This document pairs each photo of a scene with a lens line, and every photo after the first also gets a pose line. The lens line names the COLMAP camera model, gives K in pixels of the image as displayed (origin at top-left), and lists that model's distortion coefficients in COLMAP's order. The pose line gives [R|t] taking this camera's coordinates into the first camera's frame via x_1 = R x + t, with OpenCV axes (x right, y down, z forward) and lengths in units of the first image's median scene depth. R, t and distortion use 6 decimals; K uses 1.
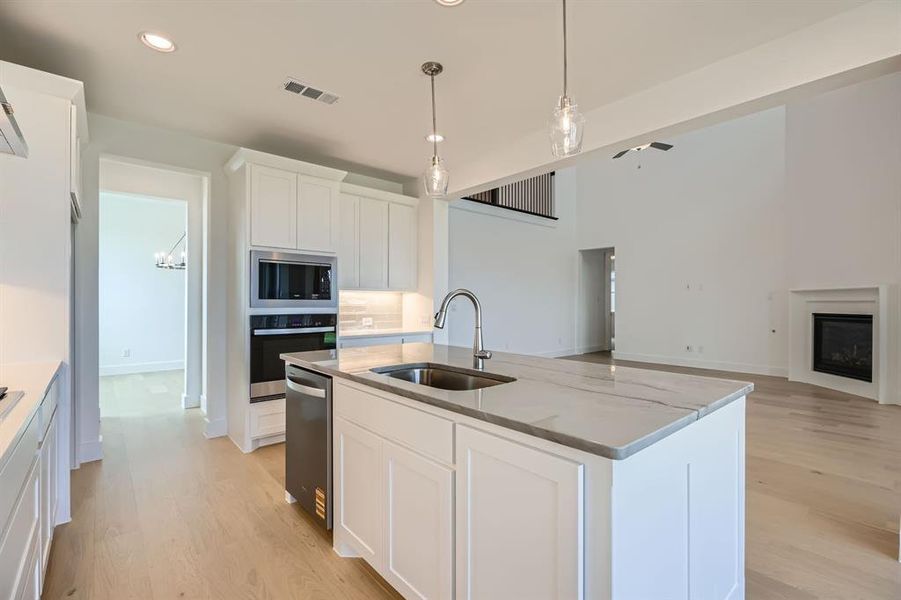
lens RADIAL K [[407.6, 0, 454.9], [0, 407.6, 301.9], [0, 0, 1]] dist [0.018552, 0.000474]
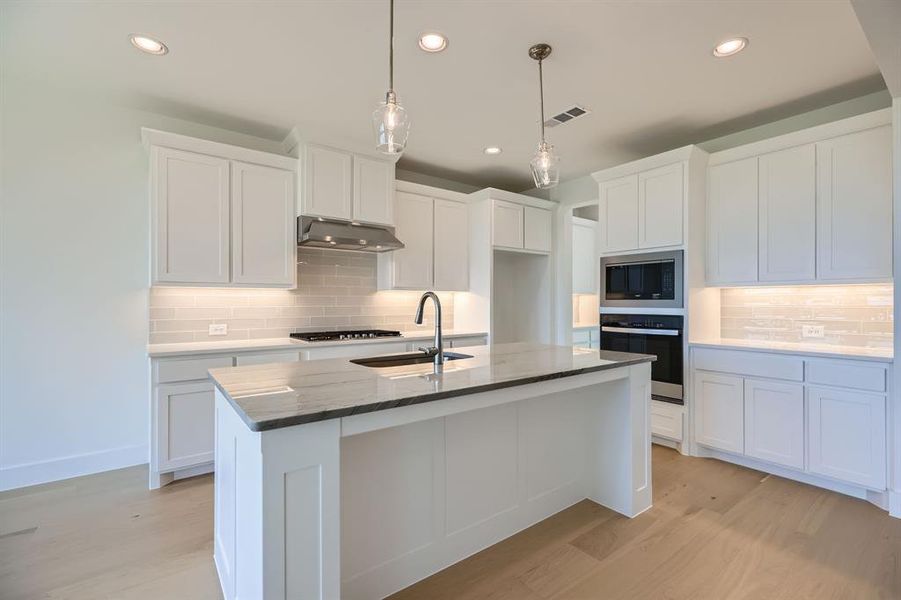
lens RADIAL K [[407.6, 0, 454.9], [0, 407.6, 301.9], [0, 0, 1]] dist [0.018552, 0.000474]
pose [[-0.056899, -0.005541, -0.998365, 0.493982], [-0.002977, 0.999981, -0.005380, 0.005150], [0.998375, 0.002666, -0.056915, 0.477775]]
